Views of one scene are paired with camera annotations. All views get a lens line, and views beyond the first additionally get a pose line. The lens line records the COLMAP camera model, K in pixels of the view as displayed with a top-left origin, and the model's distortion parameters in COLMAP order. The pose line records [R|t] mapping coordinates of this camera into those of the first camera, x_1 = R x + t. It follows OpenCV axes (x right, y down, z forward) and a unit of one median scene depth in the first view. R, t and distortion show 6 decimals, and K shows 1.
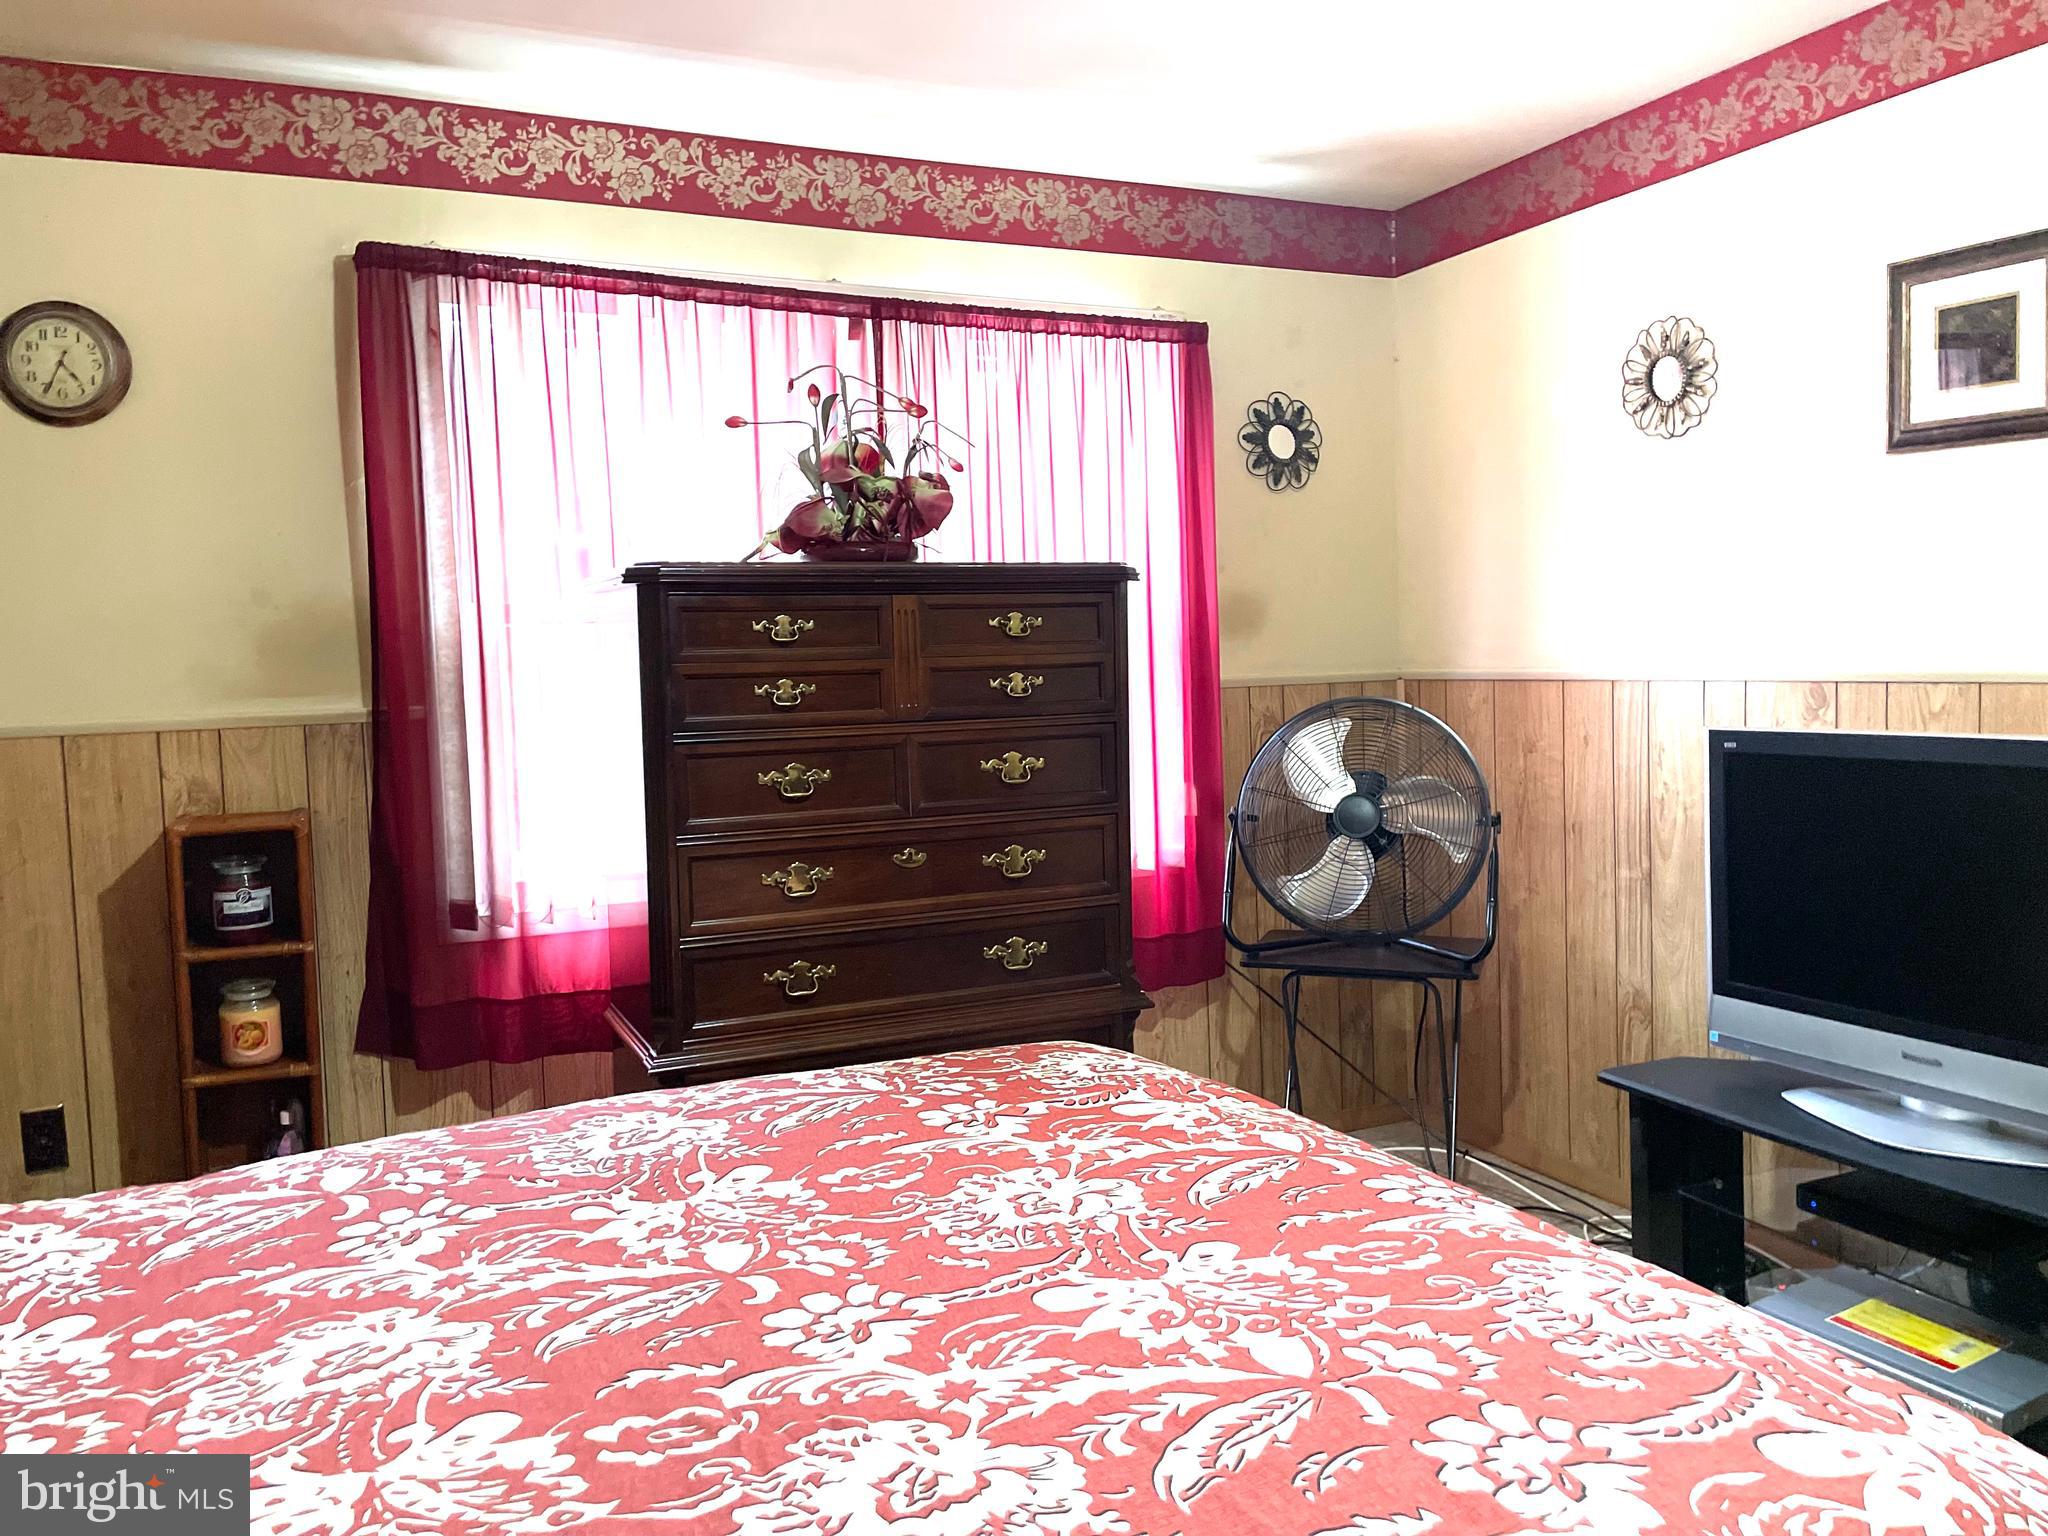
lens RADIAL K [[1575.7, 0, 1018.0], [0, 1575.7, 761.2], [0, 0, 1]] dist [0.097186, -0.119907]
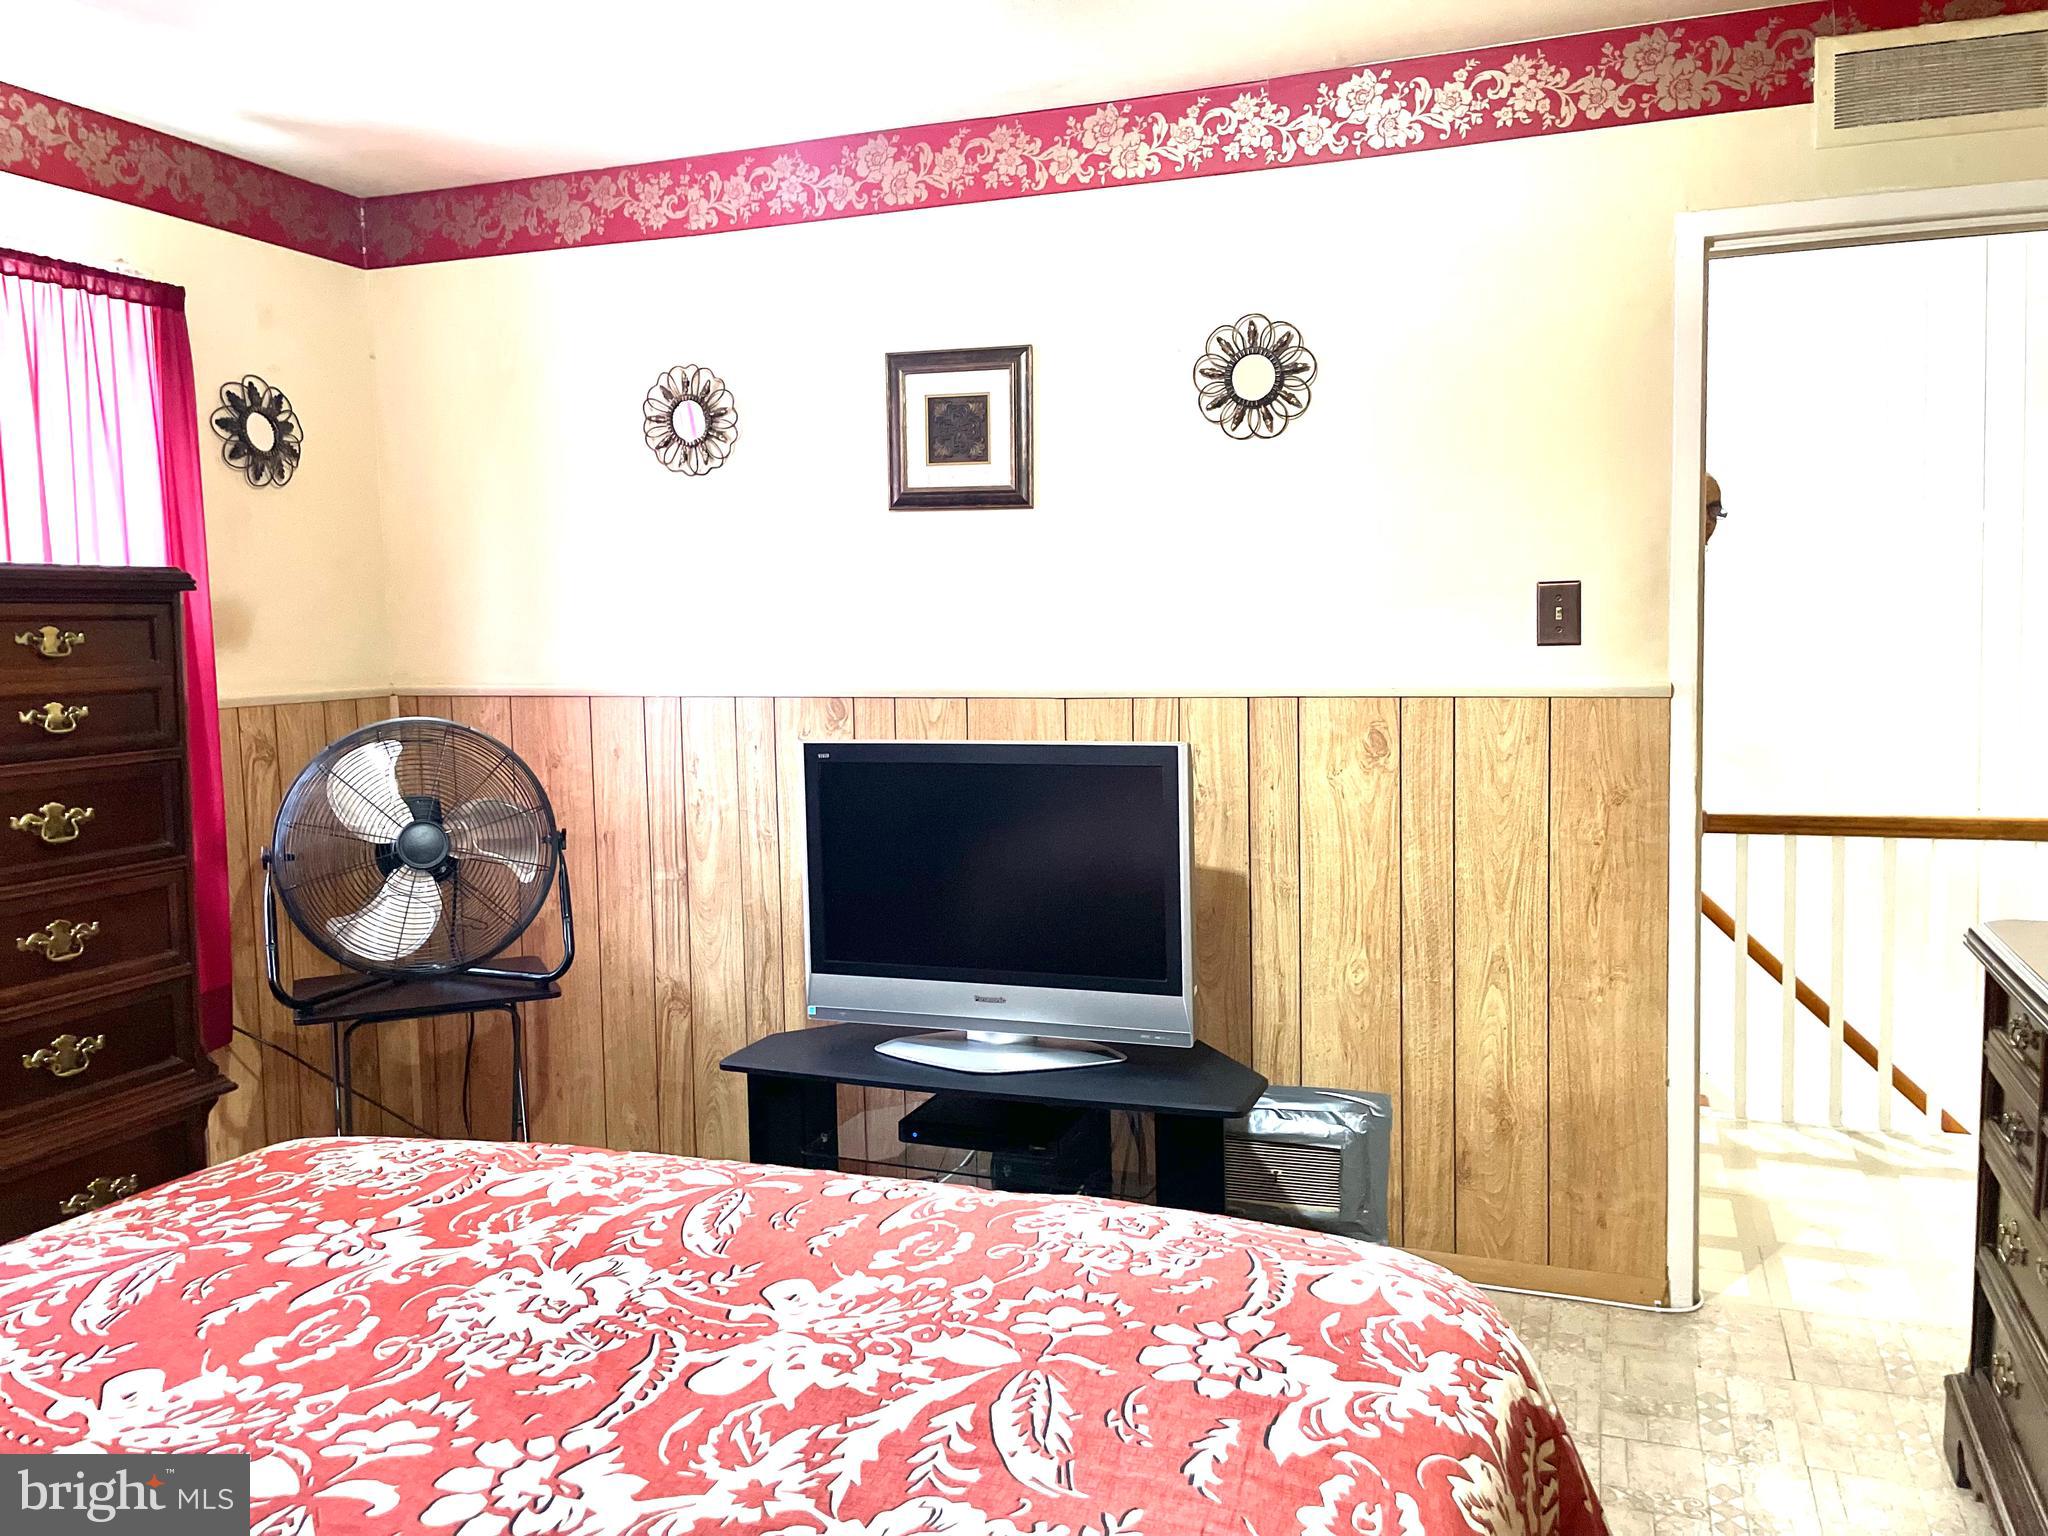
lens RADIAL K [[1575.7, 0, 1041.4], [0, 1575.7, 754.0], [0, 0, 1]] dist [0.097186, -0.119907]
pose [[0.701065, -0.044680, 0.711697, -0.243236], [0.045804, 0.998796, 0.017585, -0.023213], [-0.711625, 0.020270, 0.702267, 0.083866]]
